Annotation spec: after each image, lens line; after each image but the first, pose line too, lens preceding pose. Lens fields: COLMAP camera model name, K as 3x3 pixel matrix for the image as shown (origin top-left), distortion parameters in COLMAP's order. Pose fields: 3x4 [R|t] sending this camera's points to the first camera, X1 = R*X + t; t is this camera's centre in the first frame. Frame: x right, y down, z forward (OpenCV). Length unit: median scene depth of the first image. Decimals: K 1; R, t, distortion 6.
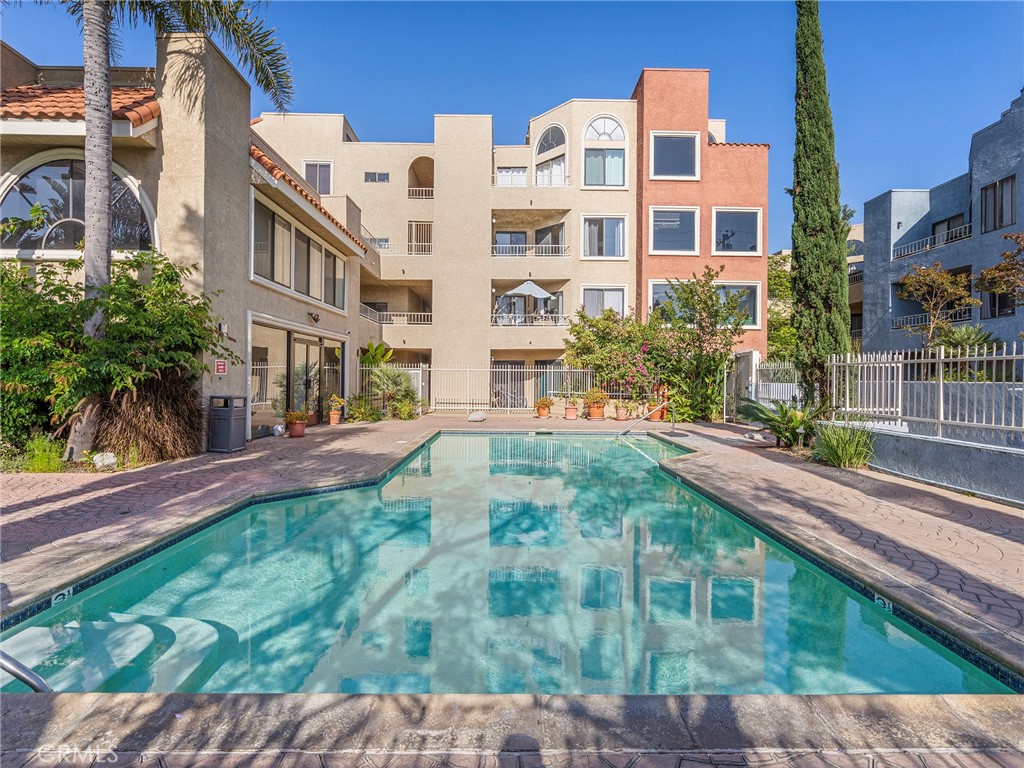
lens RADIAL K [[467.9, 0, 512.4], [0, 467.9, 378.6], [0, 0, 1]] dist [-0.002731, 0.000271]
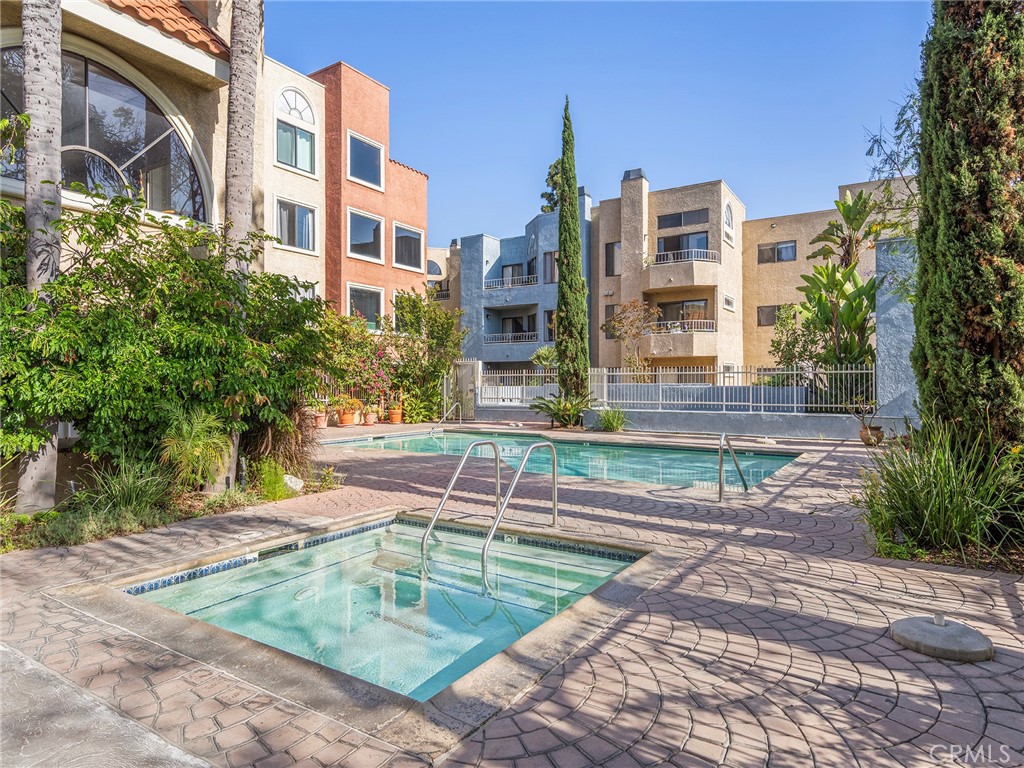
lens RADIAL K [[619.8, 0, 513.5], [0, 619.8, 383.3], [0, 0, 1]] dist [0.002711, 0.000291]
pose [[0.548406, -0.008402, 0.836170, -0.570783], [0.009180, 0.999950, 0.004027, -0.003425], [-0.836161, 0.005468, 0.548456, 0.007322]]
